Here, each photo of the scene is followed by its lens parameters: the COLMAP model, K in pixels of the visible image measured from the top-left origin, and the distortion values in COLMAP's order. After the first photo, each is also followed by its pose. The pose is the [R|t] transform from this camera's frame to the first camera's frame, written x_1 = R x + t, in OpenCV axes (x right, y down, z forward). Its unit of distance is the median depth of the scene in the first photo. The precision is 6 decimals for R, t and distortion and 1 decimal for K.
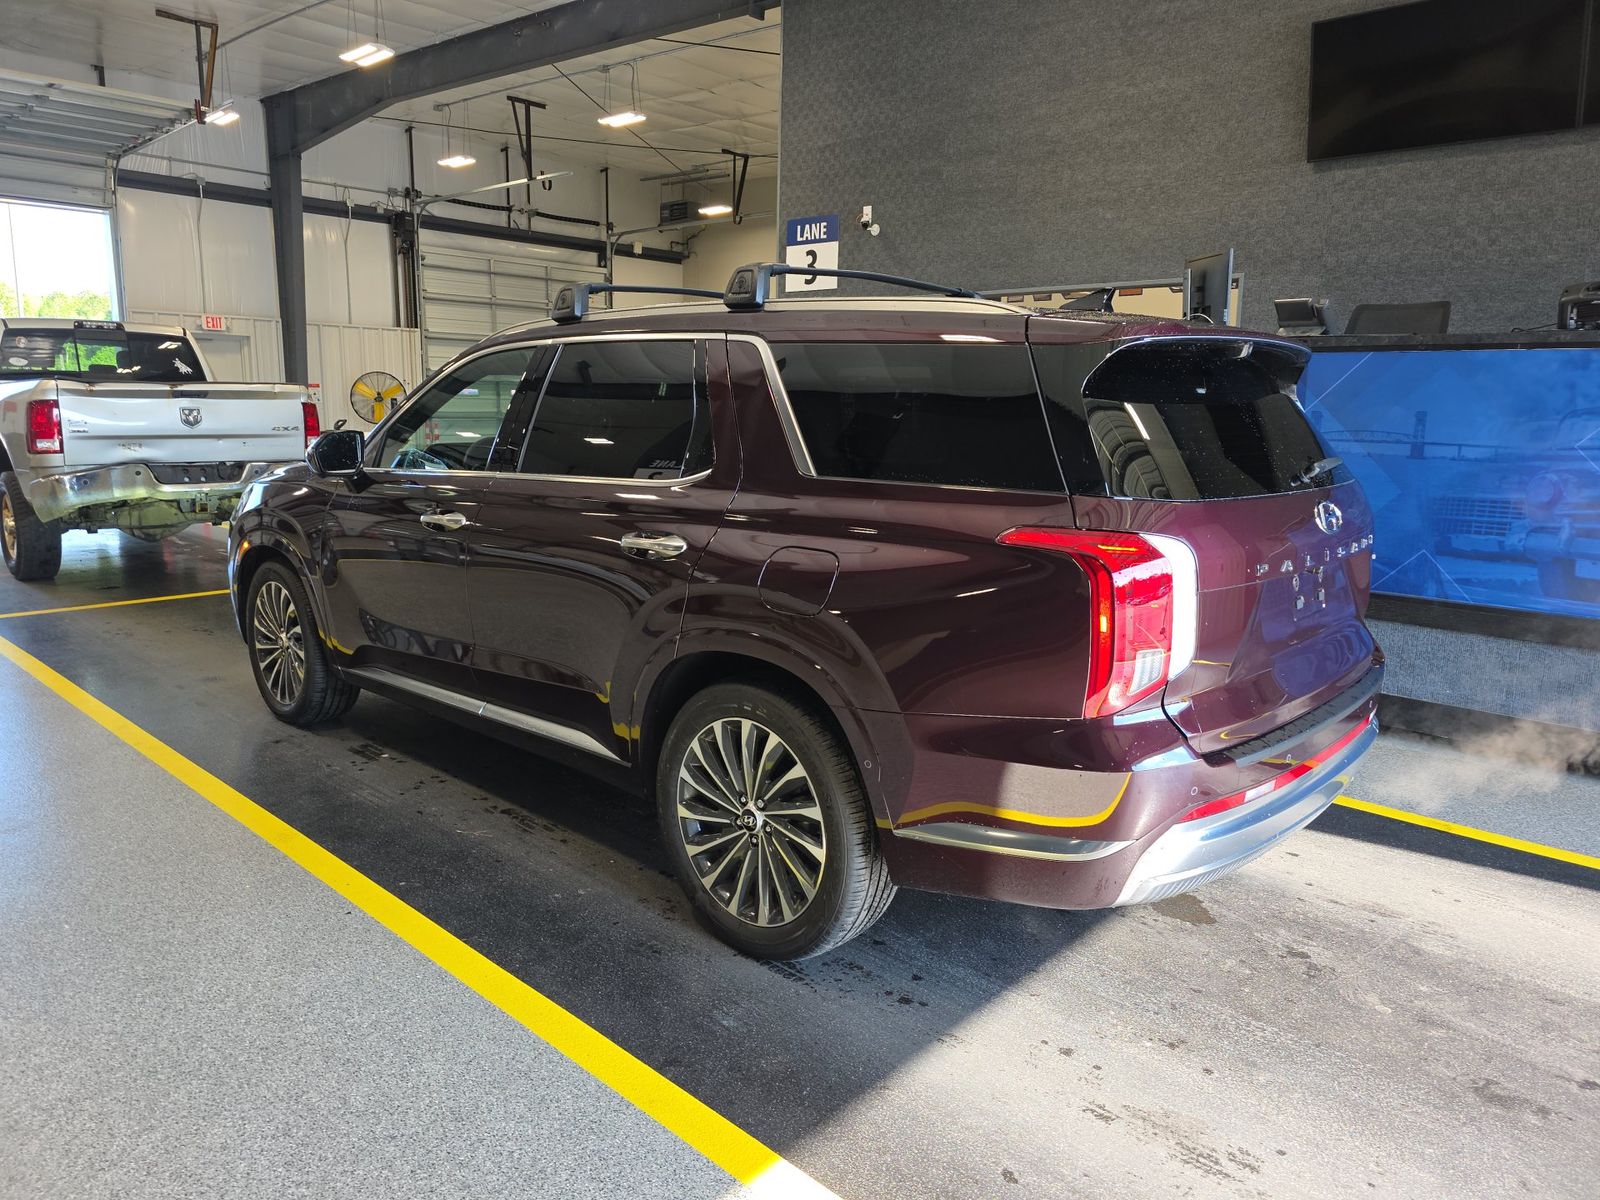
lens RADIAL K [[1062.3, 0, 756.3], [0, 1062.3, 595.8], [0, 0, 1]] dist [0.021929, -0.030277]
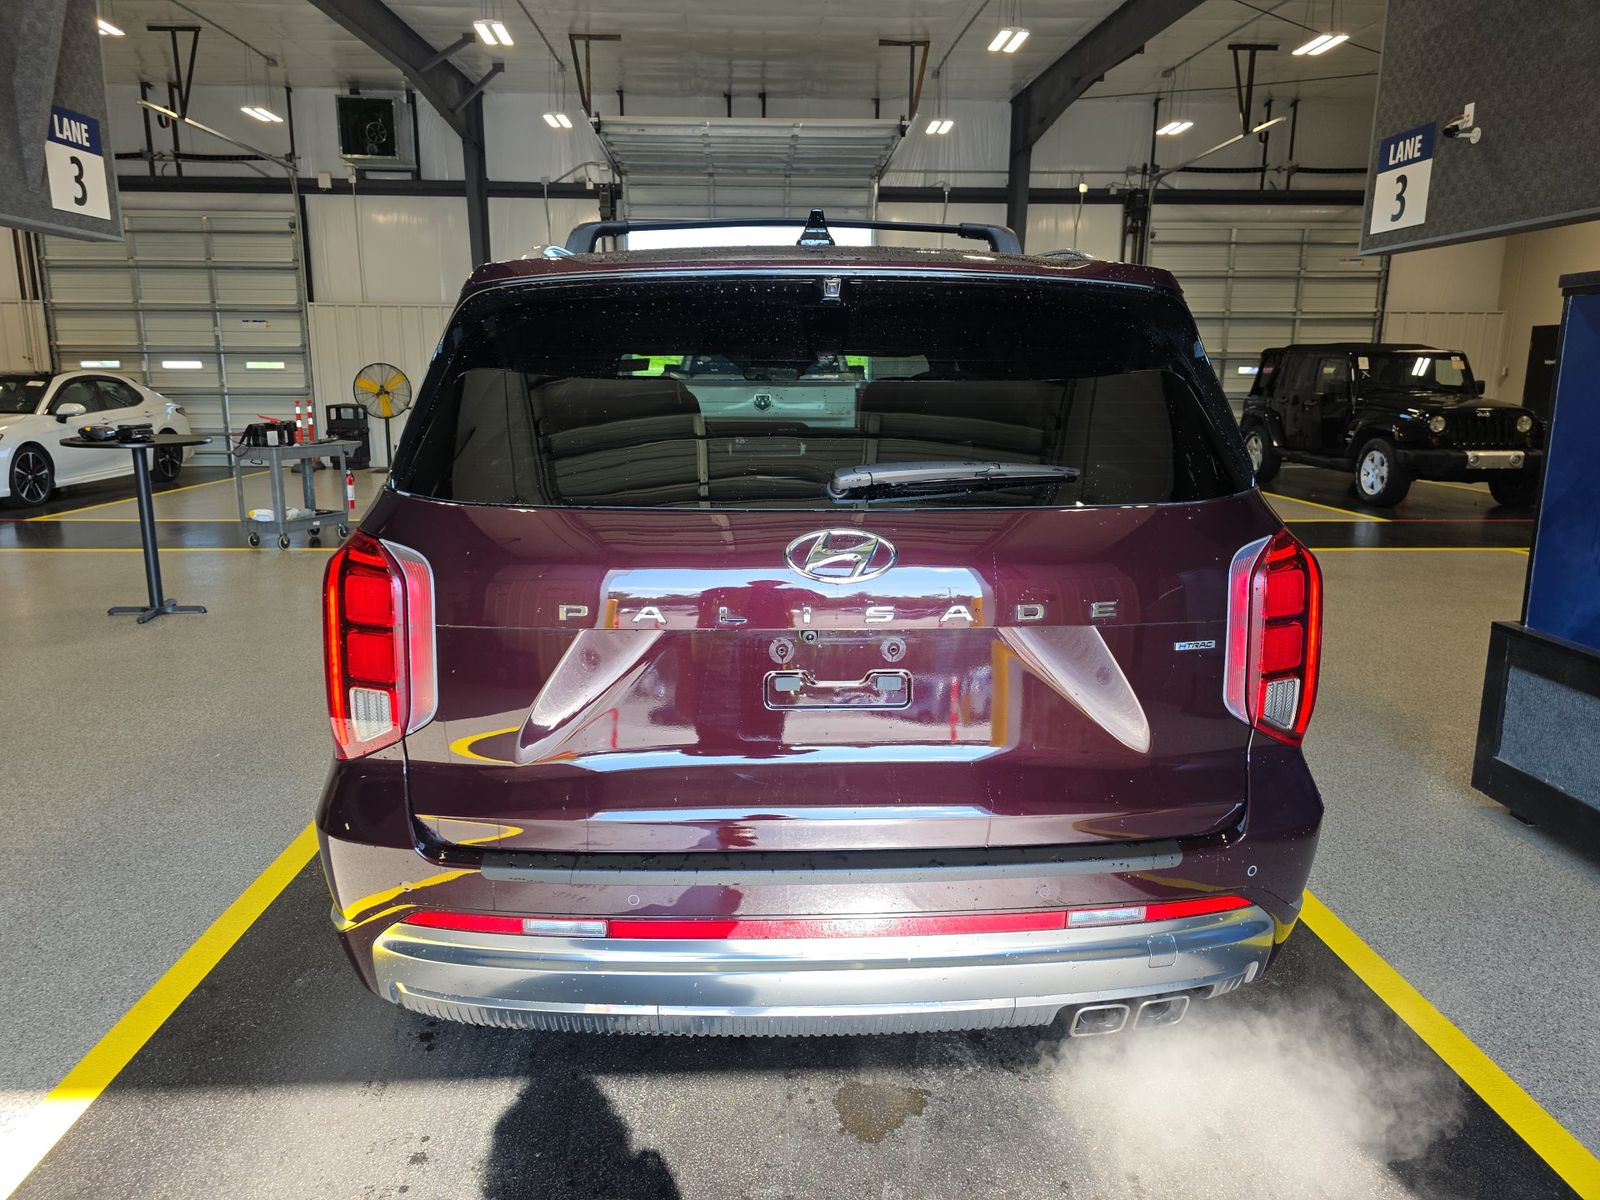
lens RADIAL K [[1062.3, 0, 786.5], [0, 1062.3, 602.2], [0, 0, 1]] dist [0.021929, -0.030277]
pose [[0.726532, 0.124947, -0.675677, 0.280655], [-0.112226, 0.991702, 0.062714, -0.023795], [0.677906, 0.030265, 0.734525, 0.160054]]
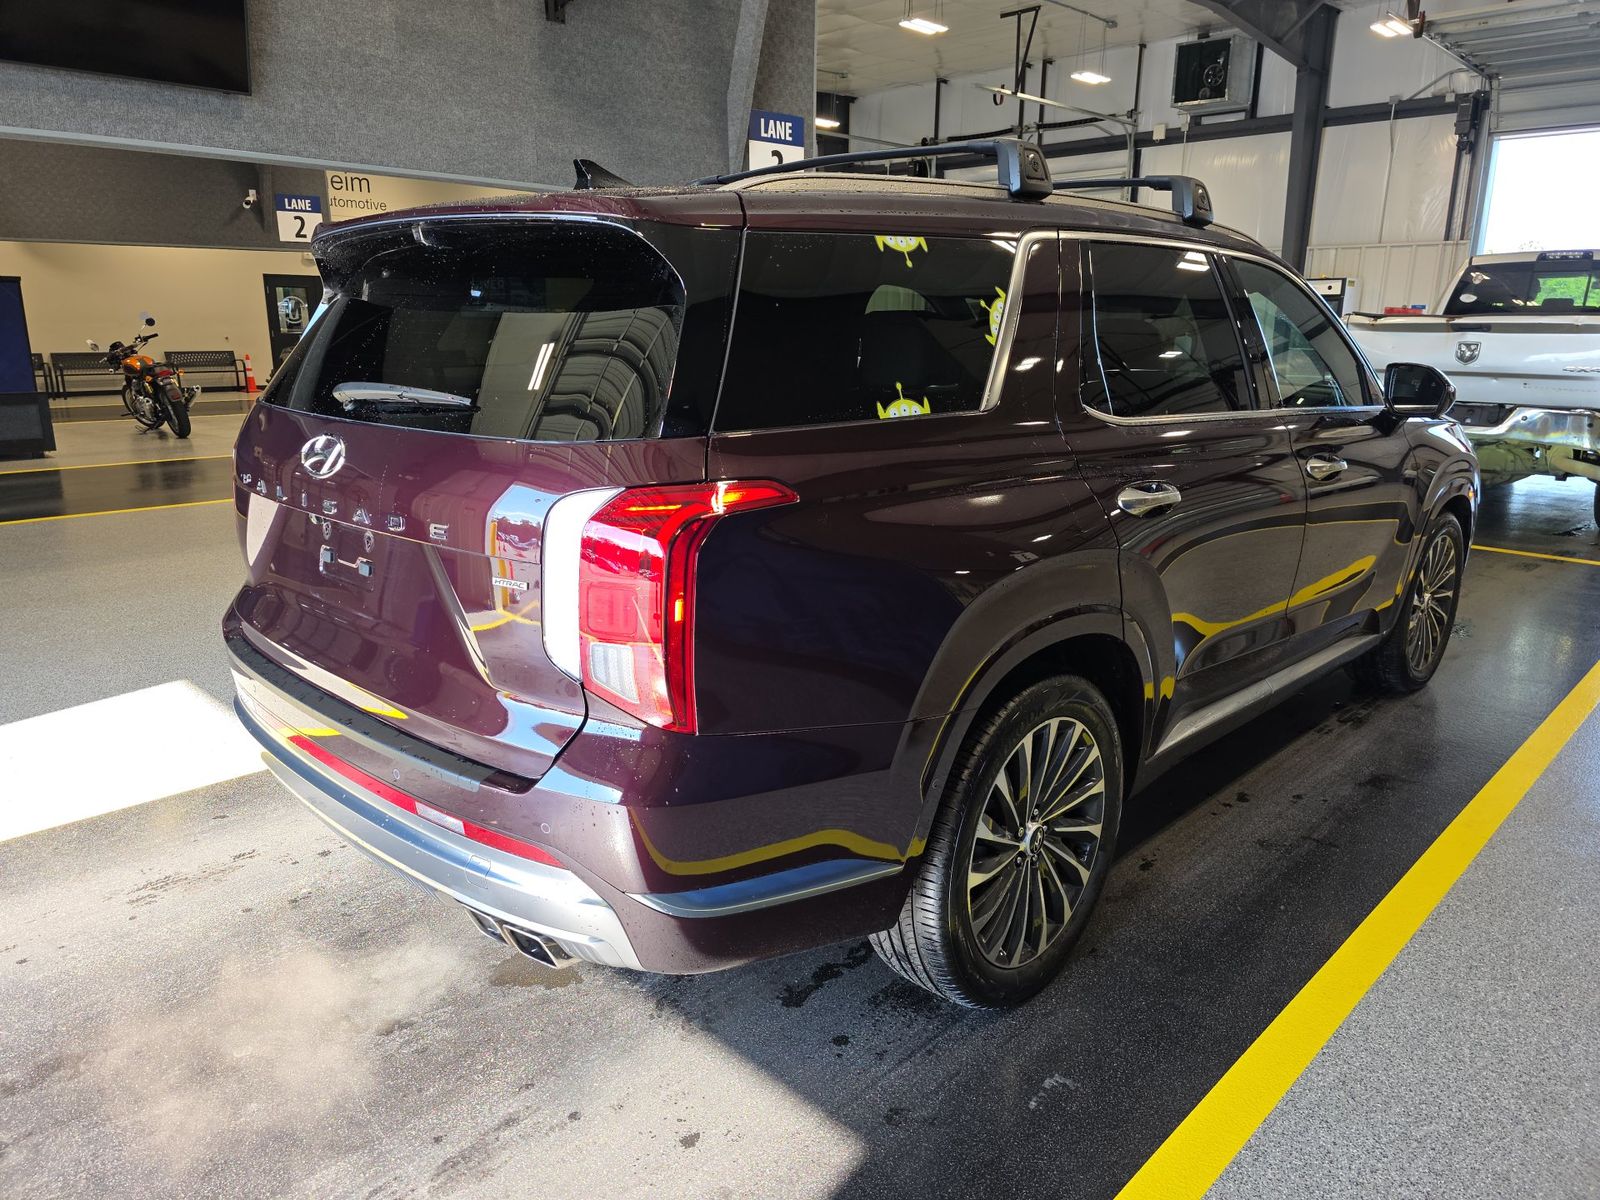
lens RADIAL K [[1062.3, 0, 795.7], [0, 1062.3, 599.2], [0, 0, 1]] dist [0.021929, -0.030277]
pose [[0.003142, 0.228392, -0.973564, 0.390224], [-0.179393, 0.957904, 0.224139, -0.060840], [0.983772, 0.173947, 0.043981, 0.394687]]
